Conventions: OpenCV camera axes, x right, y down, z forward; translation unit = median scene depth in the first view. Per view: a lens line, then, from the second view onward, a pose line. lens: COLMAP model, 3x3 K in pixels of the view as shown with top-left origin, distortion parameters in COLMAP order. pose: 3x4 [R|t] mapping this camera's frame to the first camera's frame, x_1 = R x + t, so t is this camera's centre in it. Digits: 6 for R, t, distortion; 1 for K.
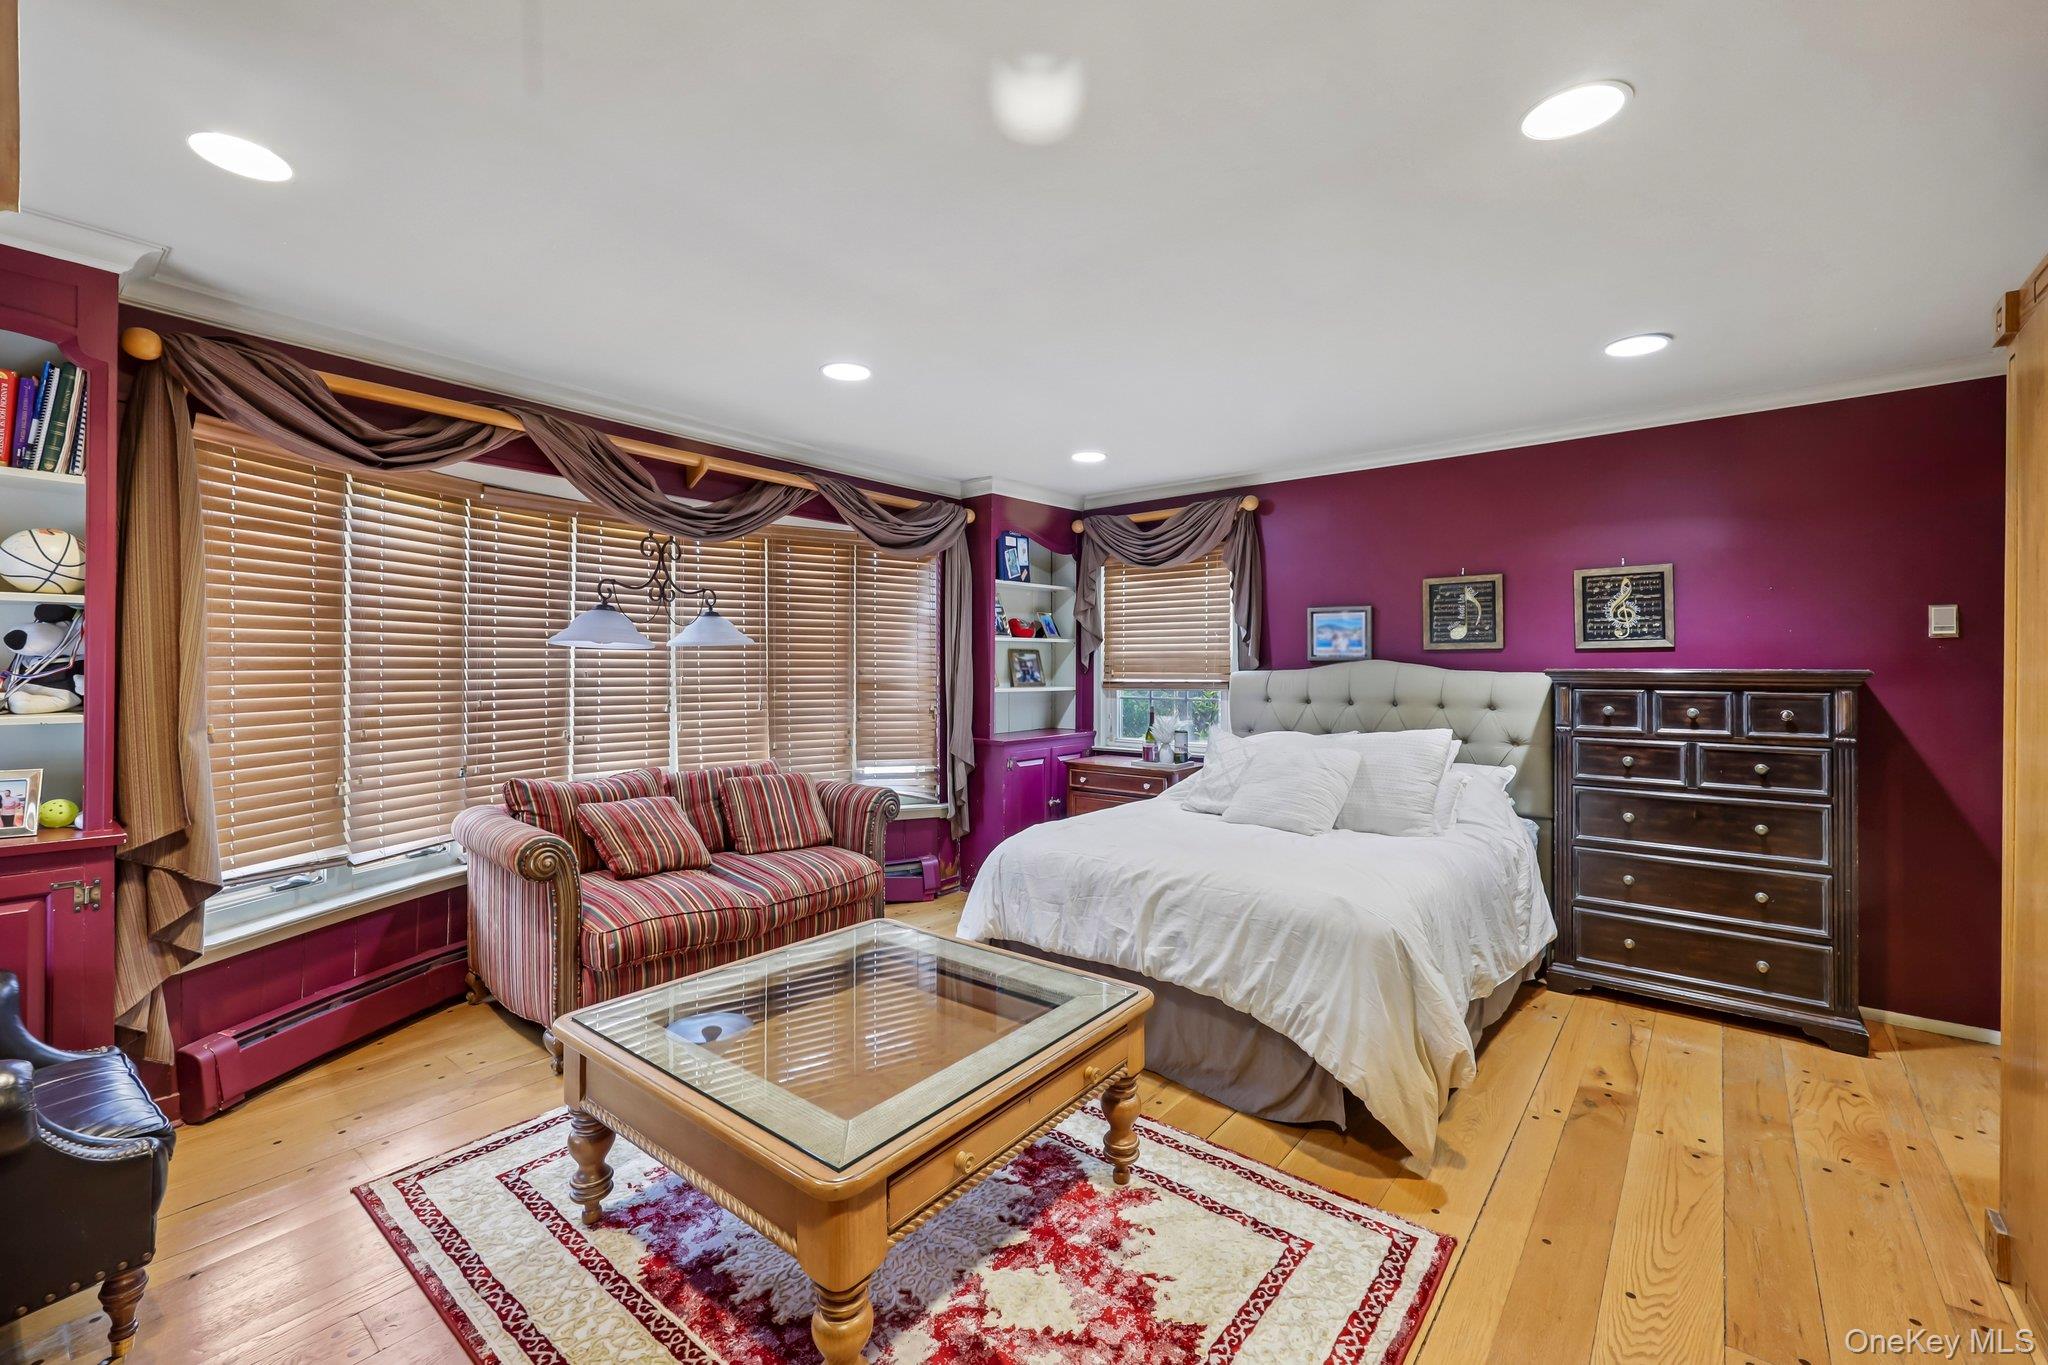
lens RADIAL K [[842.2, 0, 1028.9], [0, 842.2, 675.7], [0, 0, 1]] dist [-0.000765, 0.000077]
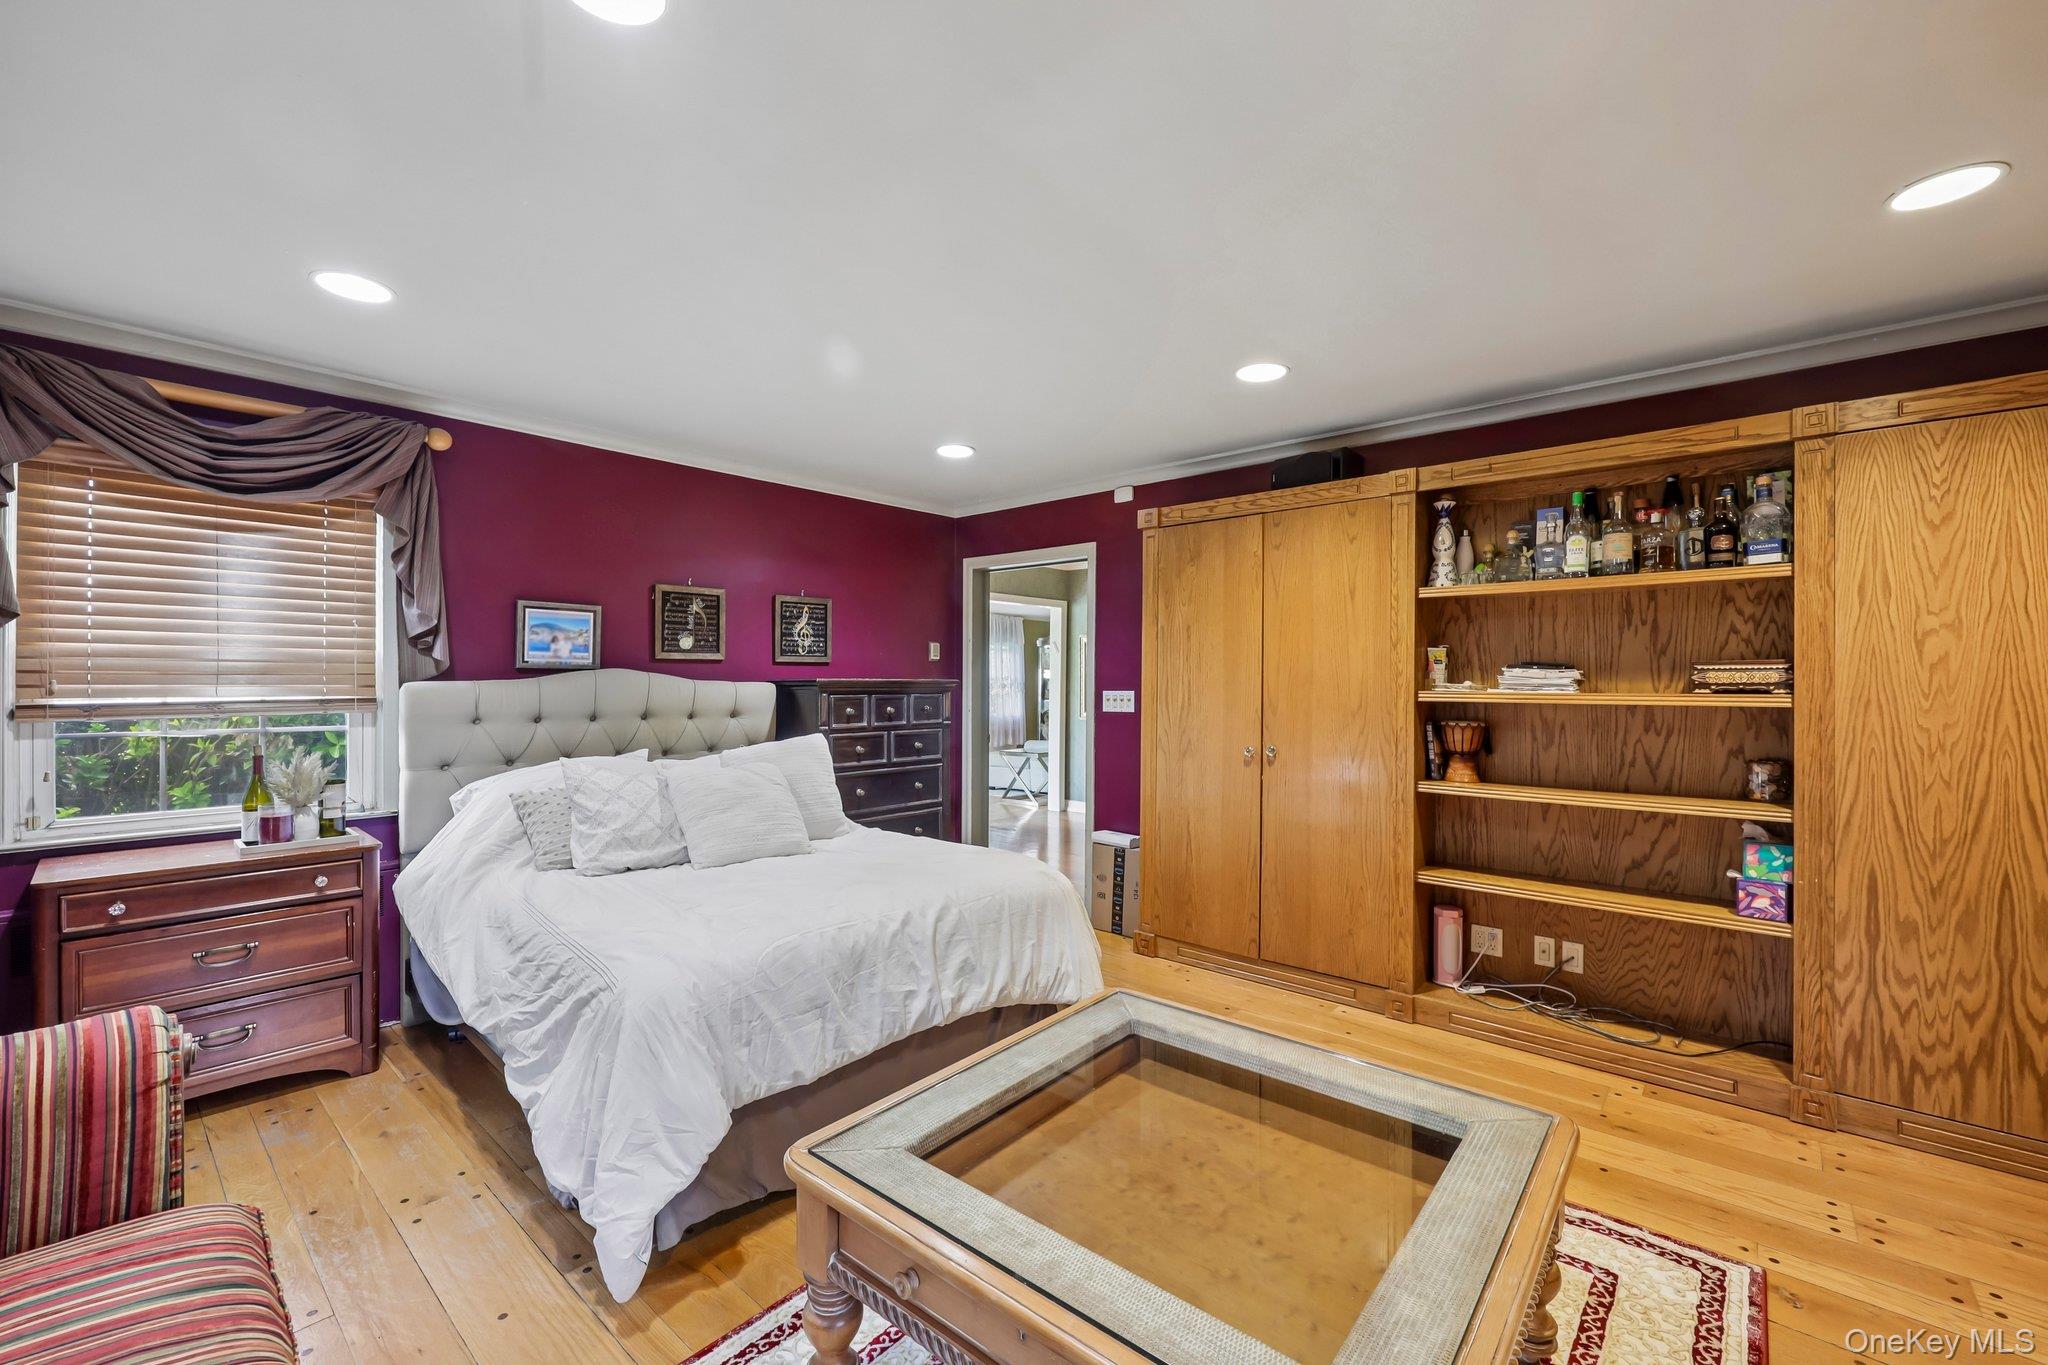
lens RADIAL K [[842.2, 0, 1028.9], [0, 842.2, 675.7], [0, 0, 1]] dist [-0.000765, 0.000077]
pose [[0.027341, 0.003945, 0.999618, -0.500521], [0.006070, 0.999973, -0.004112, -0.005387], [-0.999608, 0.006180, 0.027317, 0.590950]]
